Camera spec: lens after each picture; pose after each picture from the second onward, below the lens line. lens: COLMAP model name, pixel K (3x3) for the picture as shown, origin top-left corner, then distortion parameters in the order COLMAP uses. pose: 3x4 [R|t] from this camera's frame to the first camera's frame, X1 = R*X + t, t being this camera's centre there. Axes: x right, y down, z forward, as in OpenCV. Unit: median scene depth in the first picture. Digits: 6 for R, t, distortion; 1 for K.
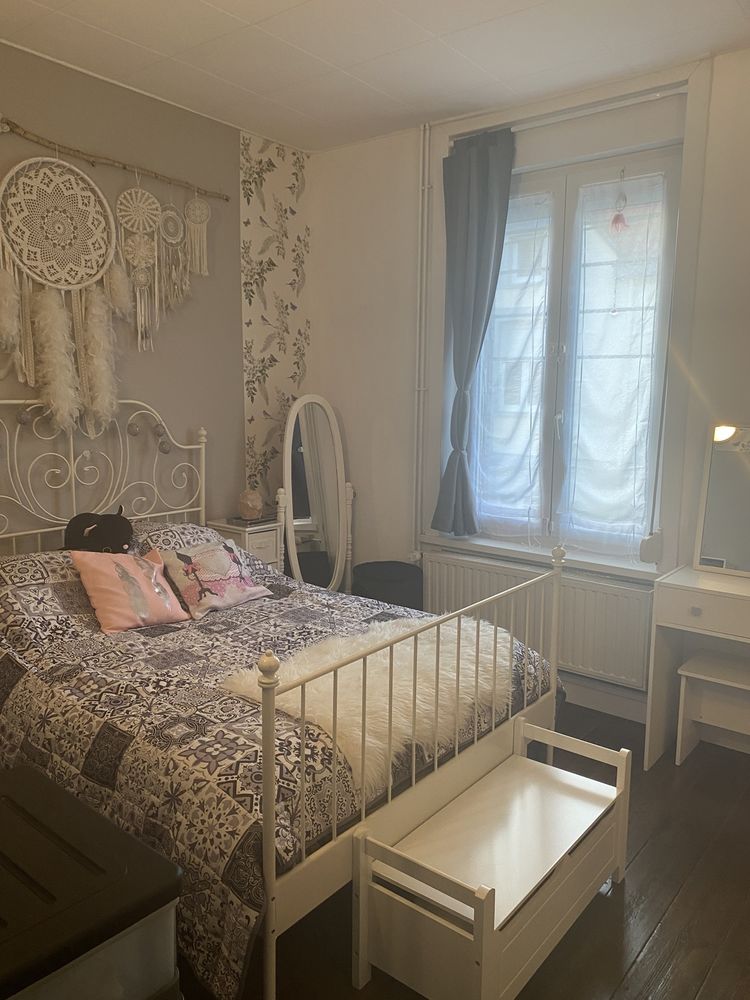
lens RADIAL K [[756.5, 0, 375.4], [0, 756.5, 496.6], [0, 0, 1]] dist [0.089461, -0.156935]
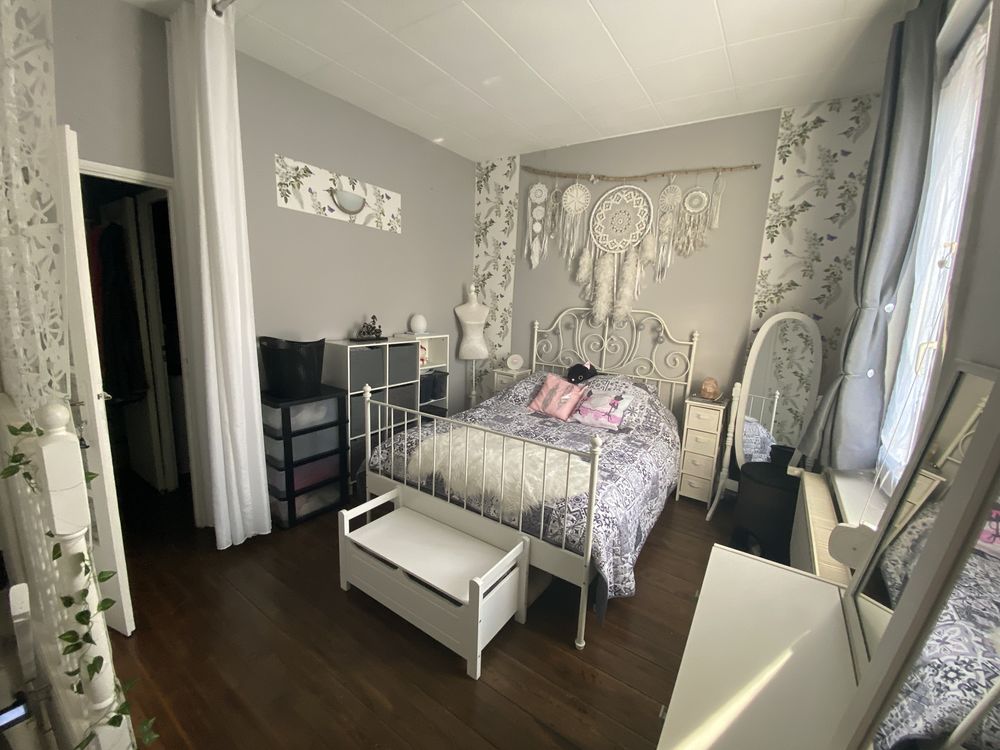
lens RADIAL K [[405.2, 0, 502.0], [0, 405.2, 377.8], [0, 0, 1]] dist [0.000727, 0.000013]
pose [[0.076382, 0.163661, -0.983555, 0.711911], [-0.191996, 0.970390, 0.146560, -0.059233], [0.978419, 0.177644, 0.105542, 0.722818]]
